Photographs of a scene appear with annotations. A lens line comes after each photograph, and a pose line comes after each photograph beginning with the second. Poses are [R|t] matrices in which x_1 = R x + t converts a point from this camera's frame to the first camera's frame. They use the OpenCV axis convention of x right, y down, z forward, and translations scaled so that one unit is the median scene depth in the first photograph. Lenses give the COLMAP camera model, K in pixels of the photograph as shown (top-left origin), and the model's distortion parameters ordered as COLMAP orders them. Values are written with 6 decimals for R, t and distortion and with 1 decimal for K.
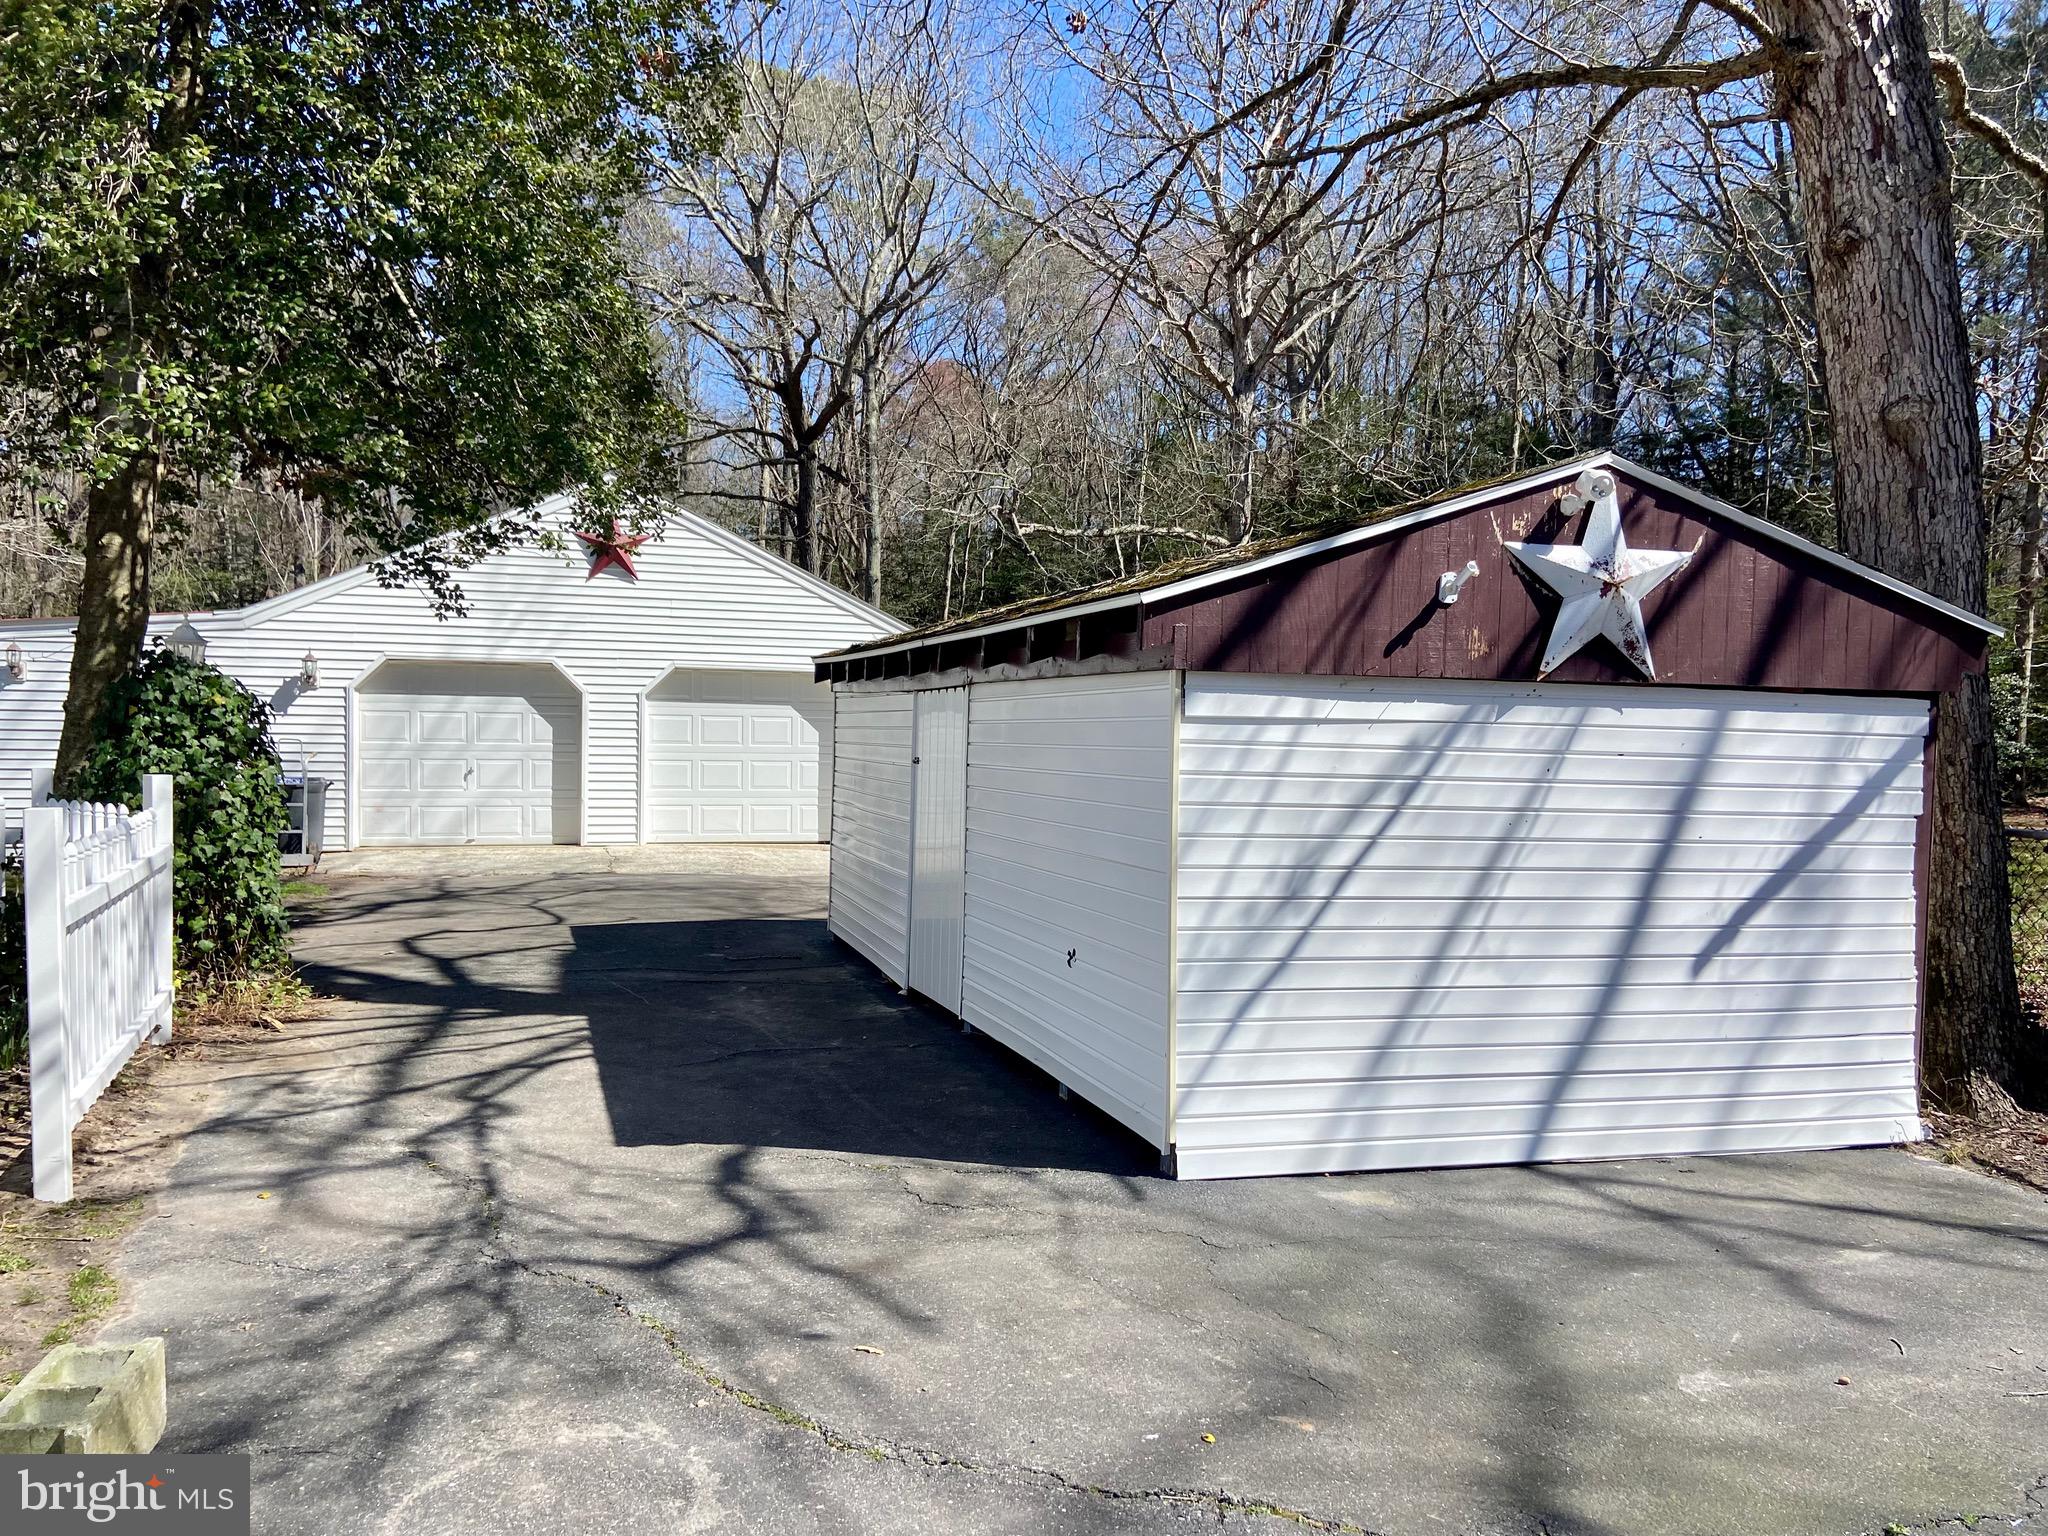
lens RADIAL K [[1545.2, 0, 1030.0], [0, 1545.2, 773.5], [0, 0, 1]] dist [0.034254, -0.018048]
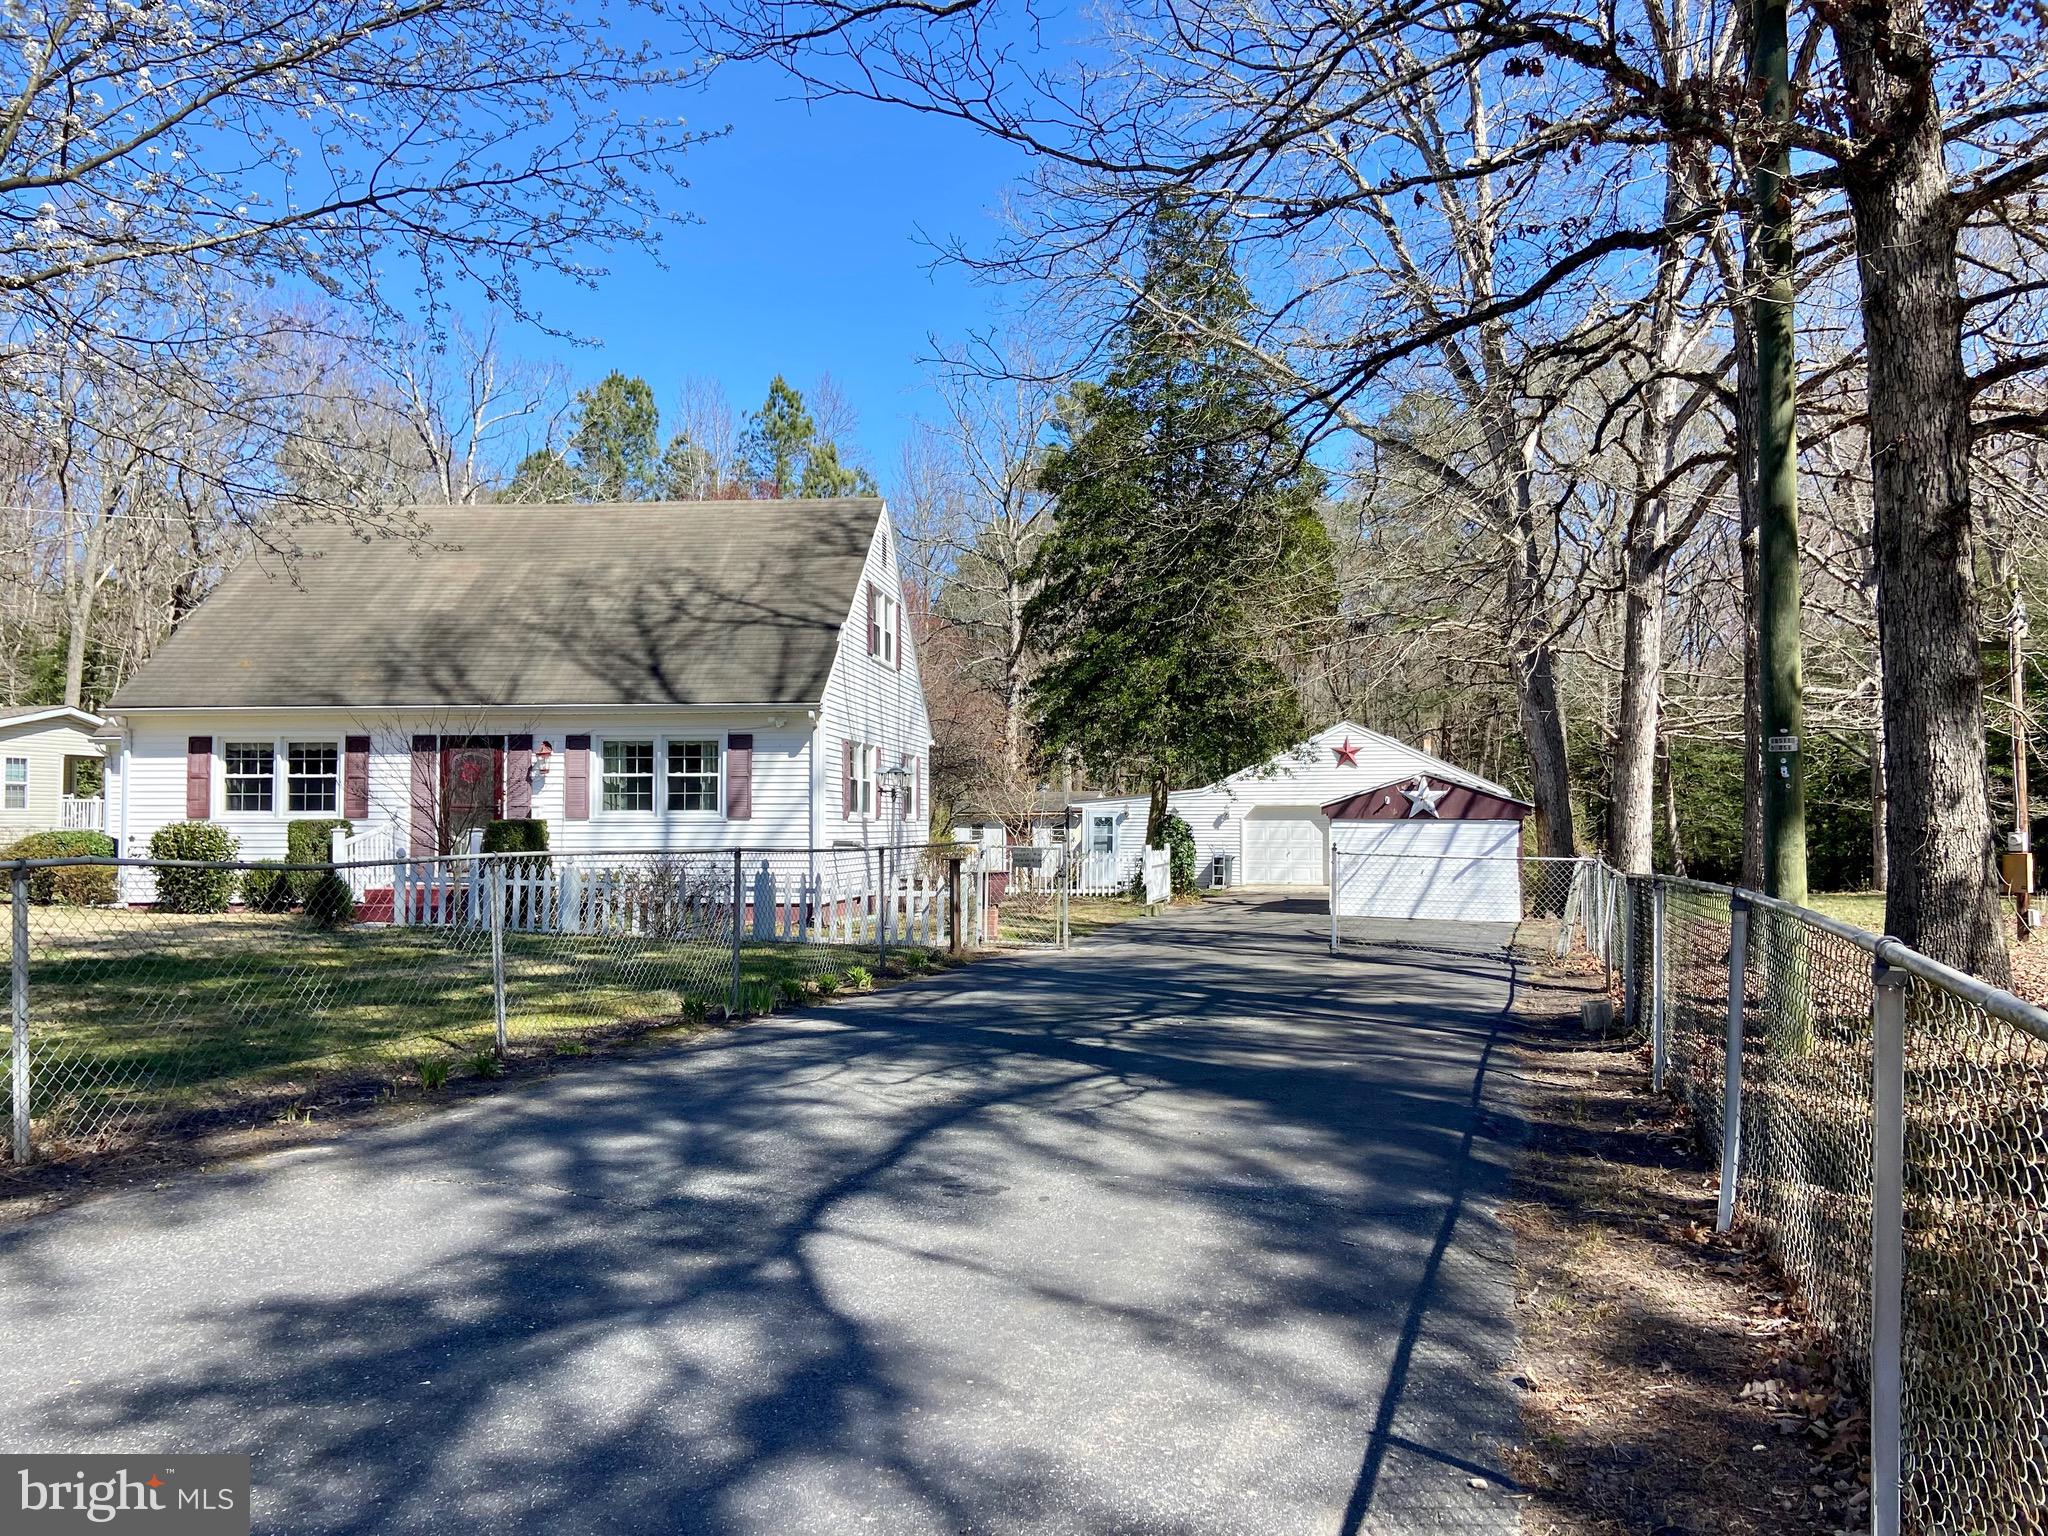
lens RADIAL K [[1775.9, 0, 1024.0], [0, 1775.9, 768.6], [0, 0, 1]] dist [0.014816, 0.006127]
pose [[0.820983, -0.032115, -0.570049, 2.347003], [-0.008341, 0.997636, -0.068216, 0.161935], [0.570892, 0.060759, 0.818774, -3.979990]]
